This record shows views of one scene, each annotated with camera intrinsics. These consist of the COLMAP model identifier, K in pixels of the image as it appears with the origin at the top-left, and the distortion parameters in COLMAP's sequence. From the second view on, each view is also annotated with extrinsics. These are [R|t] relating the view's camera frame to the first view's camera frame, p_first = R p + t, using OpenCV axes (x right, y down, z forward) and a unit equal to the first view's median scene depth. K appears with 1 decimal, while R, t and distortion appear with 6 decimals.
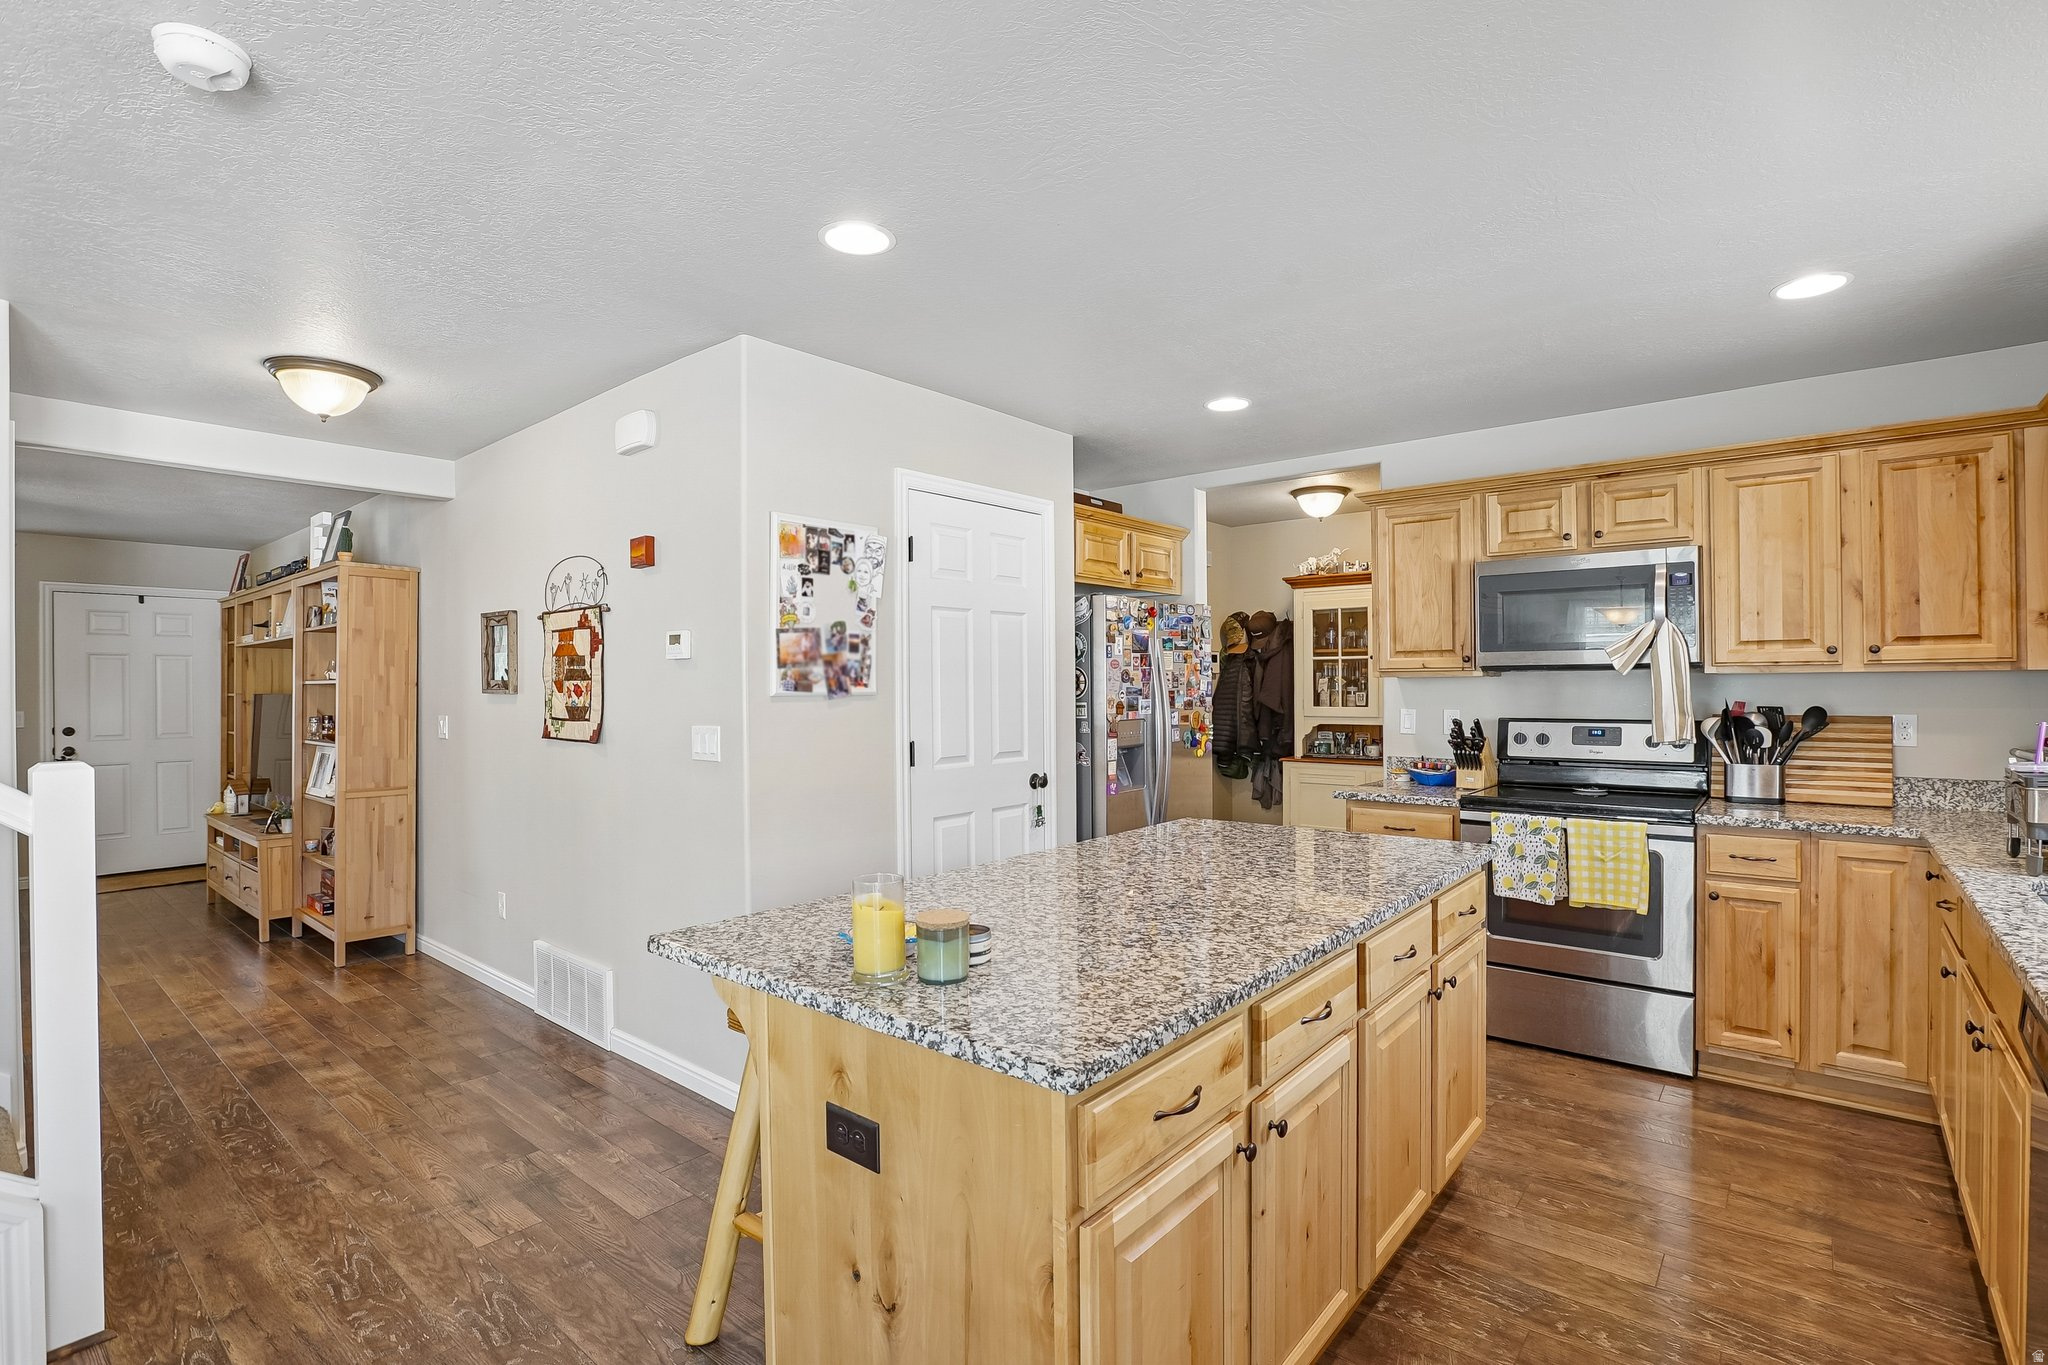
lens RADIAL K [[962.7, 0, 1030.6], [0, 962.7, 679.6], [0, 0, 1]] dist [-0.049592, 0.027220]
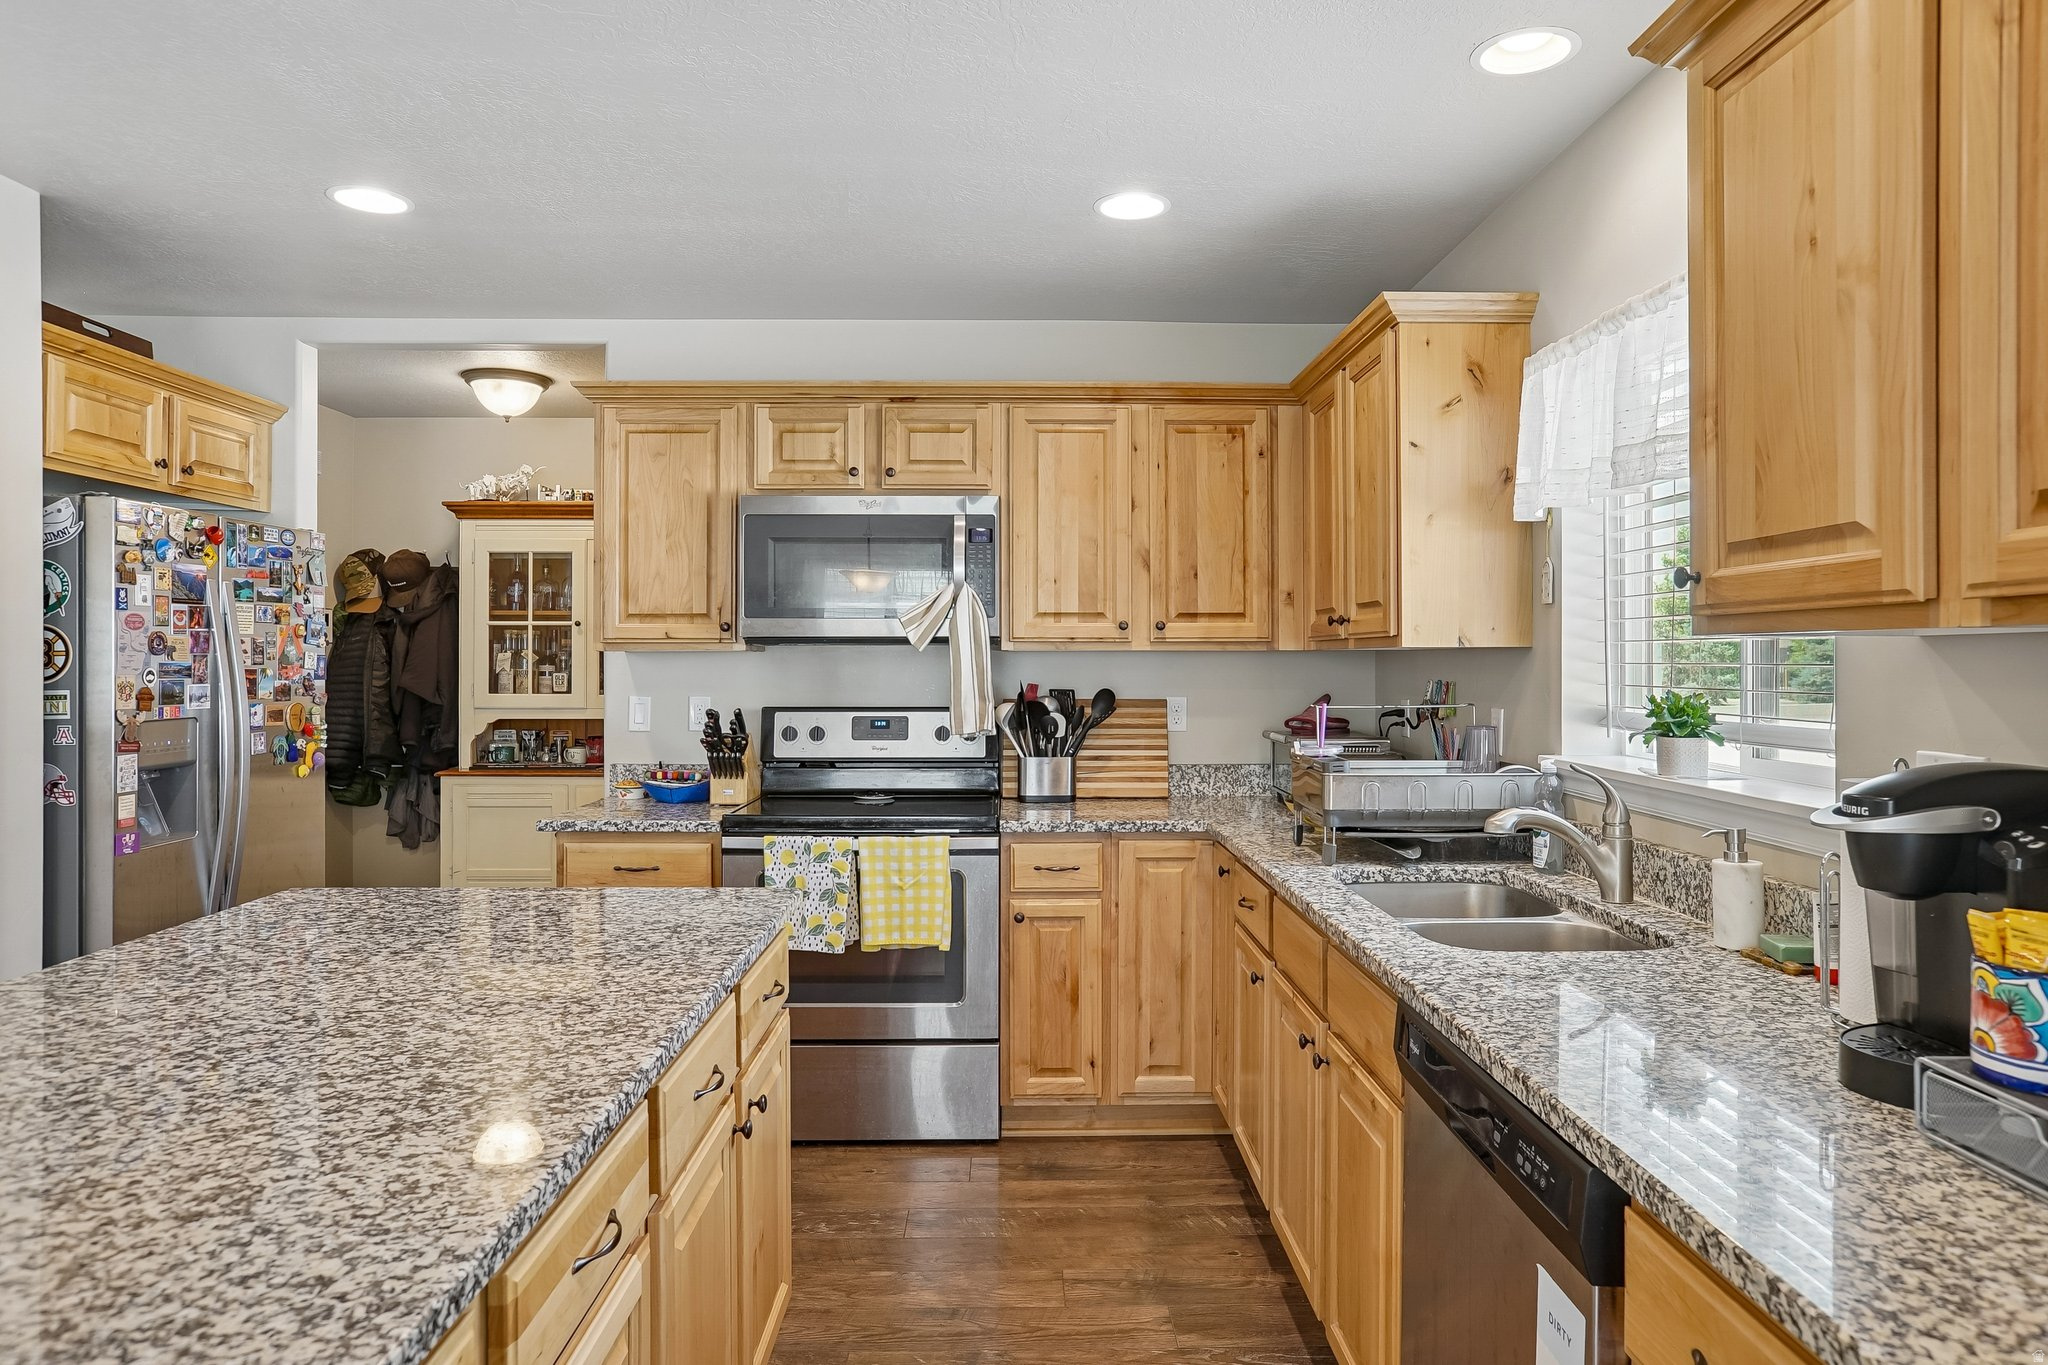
lens RADIAL K [[1271.4, 0, 1059.0], [0, 1271.4, 660.3], [0, 0, 1]] dist [-0.053011, 0.055066]
pose [[0.746962, 0.007793, 0.664821, 0.004202], [-0.009642, 0.999953, -0.000889, 0.002605], [-0.664797, -0.005746, 0.747002, 0.122466]]
